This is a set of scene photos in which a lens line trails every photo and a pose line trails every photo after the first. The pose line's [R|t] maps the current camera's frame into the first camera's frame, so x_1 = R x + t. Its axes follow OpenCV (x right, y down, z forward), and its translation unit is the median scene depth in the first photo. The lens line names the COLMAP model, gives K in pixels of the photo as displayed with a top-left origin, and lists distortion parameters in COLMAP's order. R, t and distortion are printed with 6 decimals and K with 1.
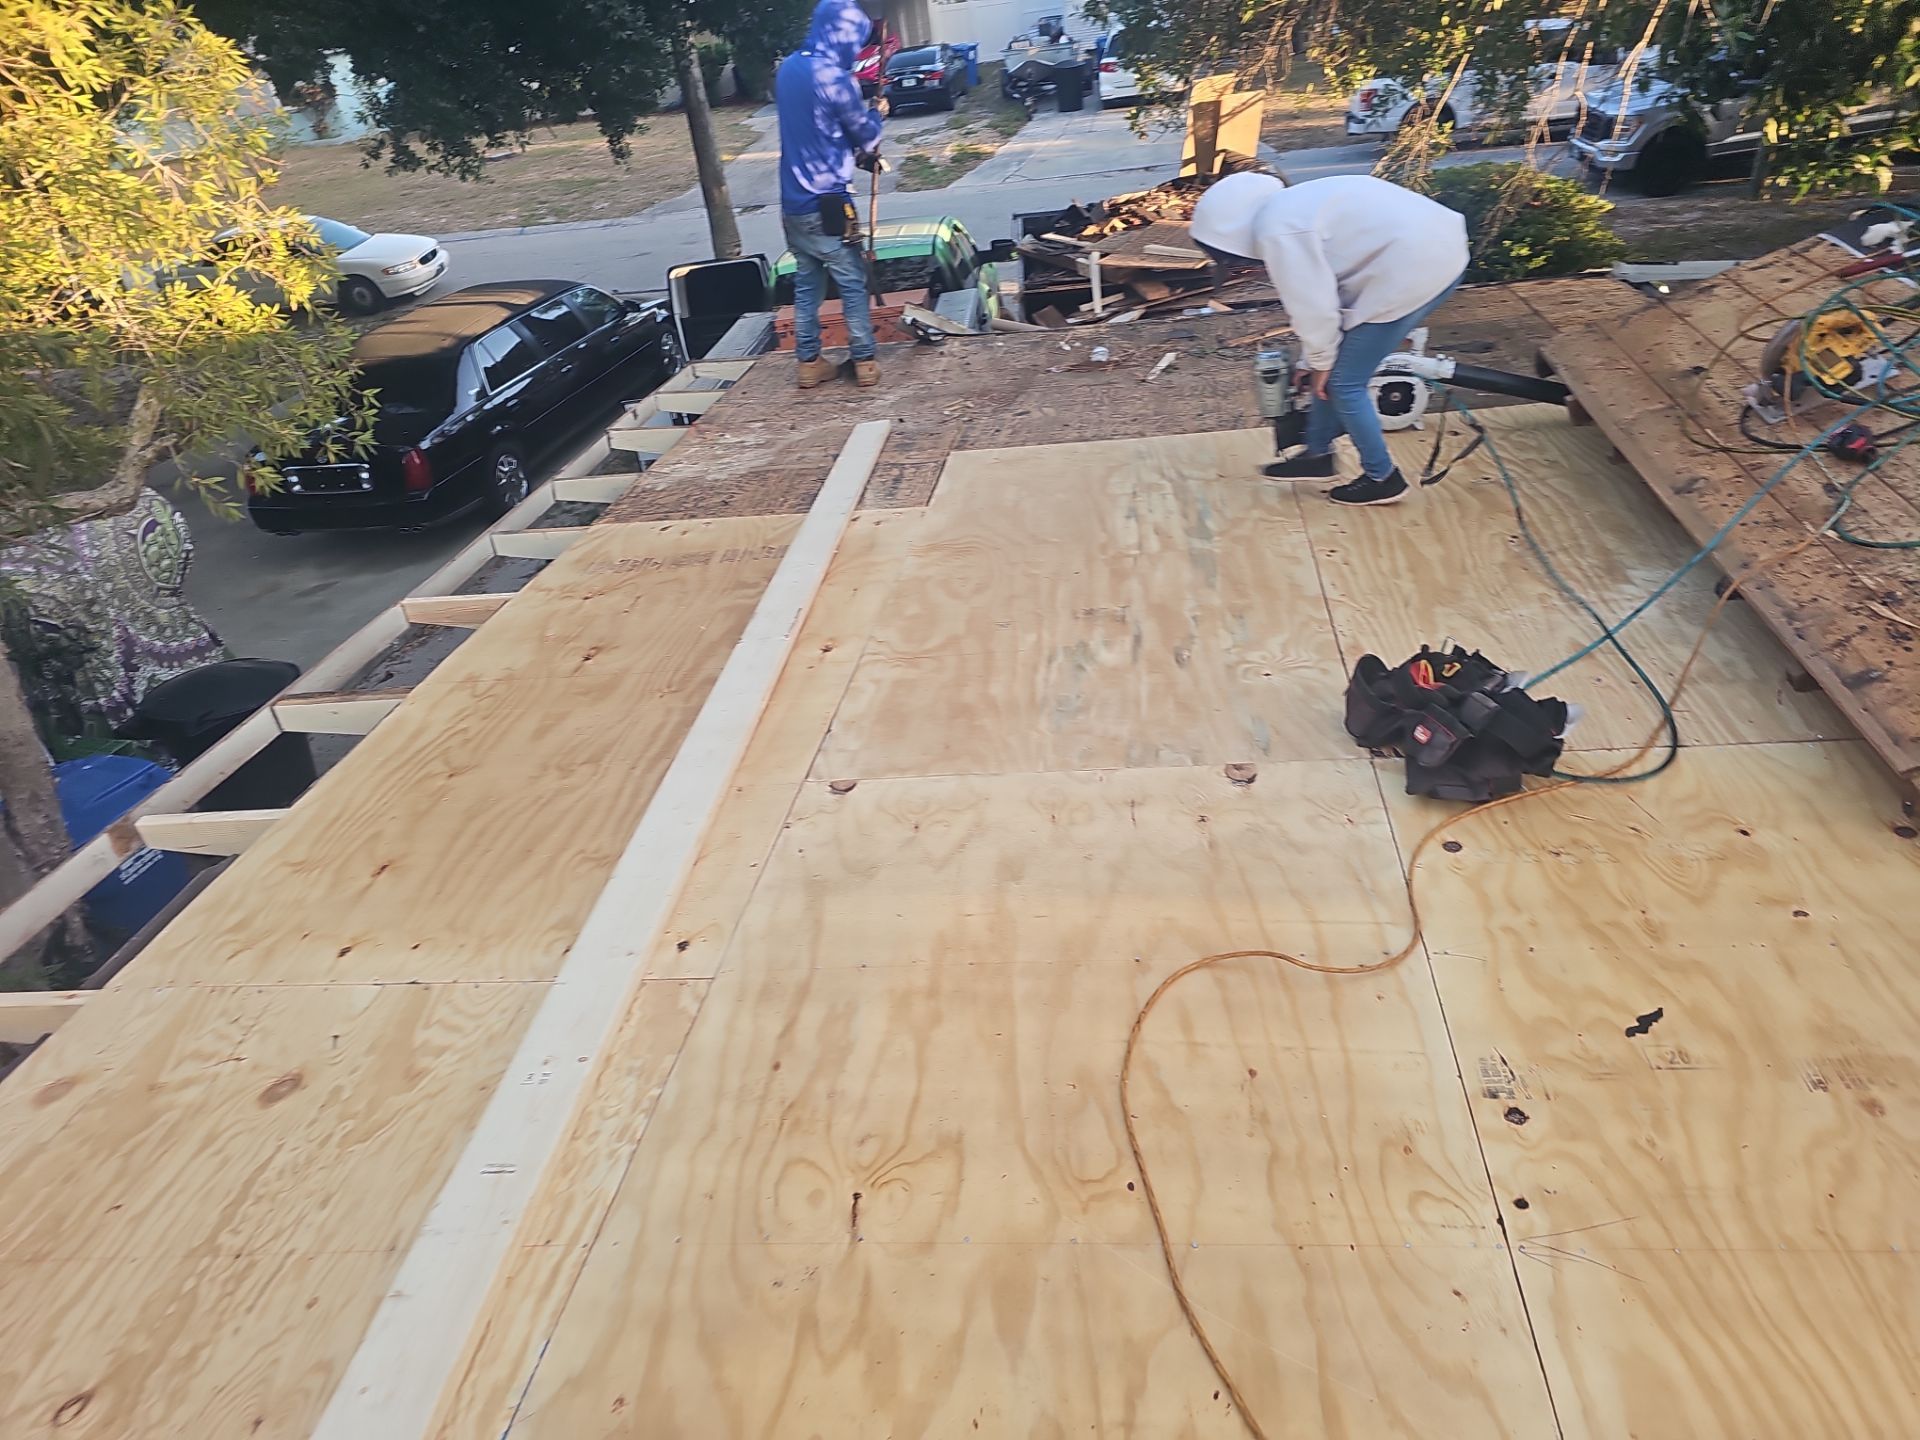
lens RADIAL K [[1252.5, 0, 995.6], [0, 1252.5, 725.5], [0, 0, 1]] dist [0.061356, -0.047045]
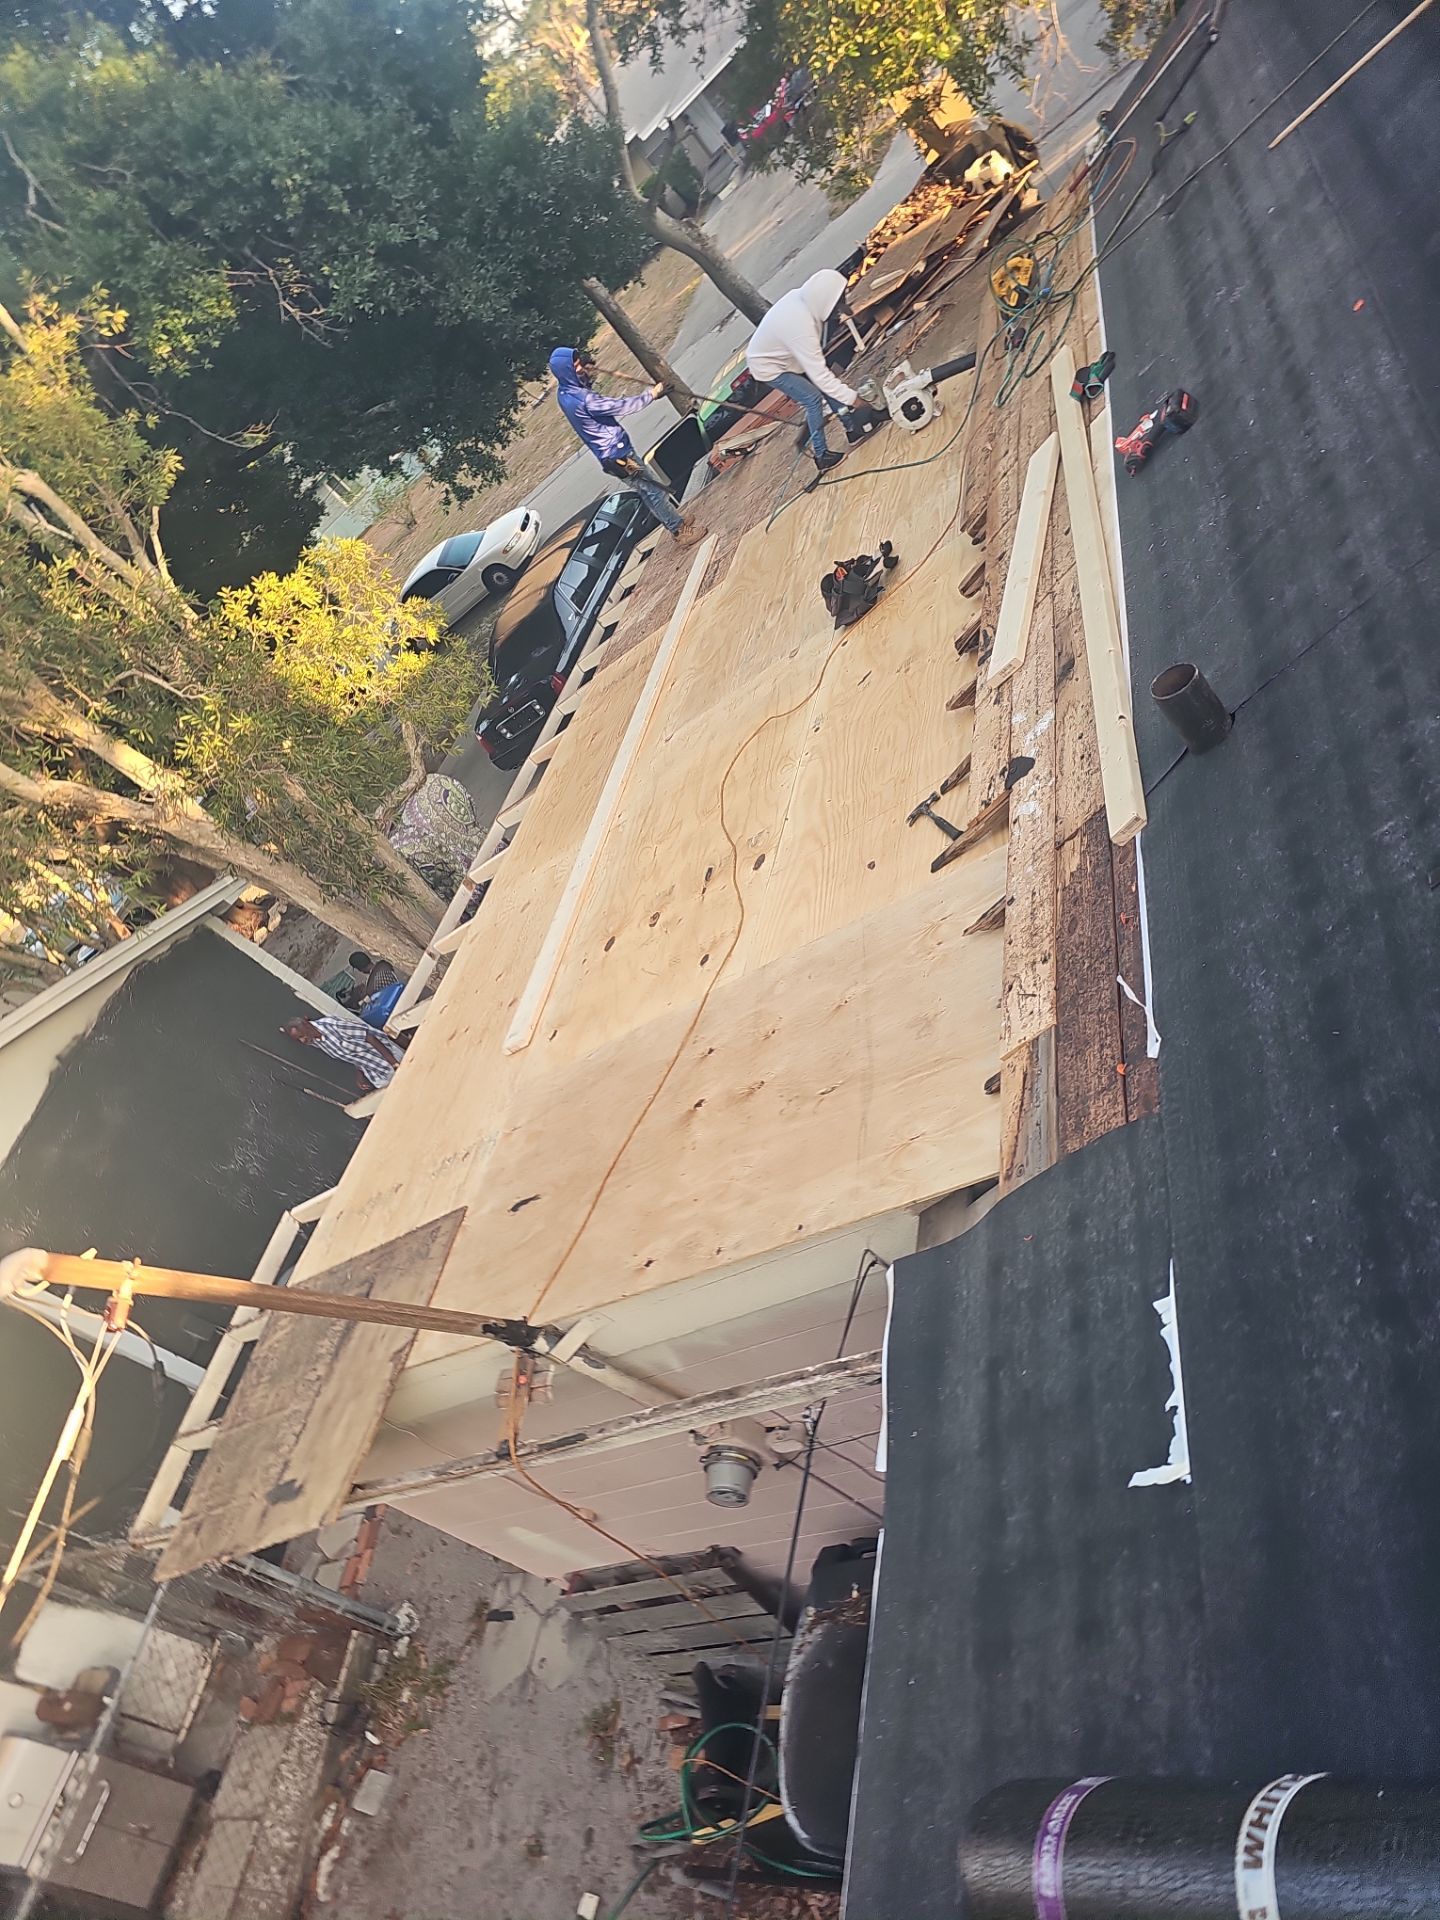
lens RADIAL K [[1252.5, 0, 720.0], [0, 1252.5, 960.0], [0, 0, 1]] dist [0.061356, -0.047045]
pose [[0.815987, -0.372198, -0.442306, 0.281430], [0.436082, 0.898608, 0.048330, 0.118010], [0.379471, -0.232319, 0.895561, -0.393894]]
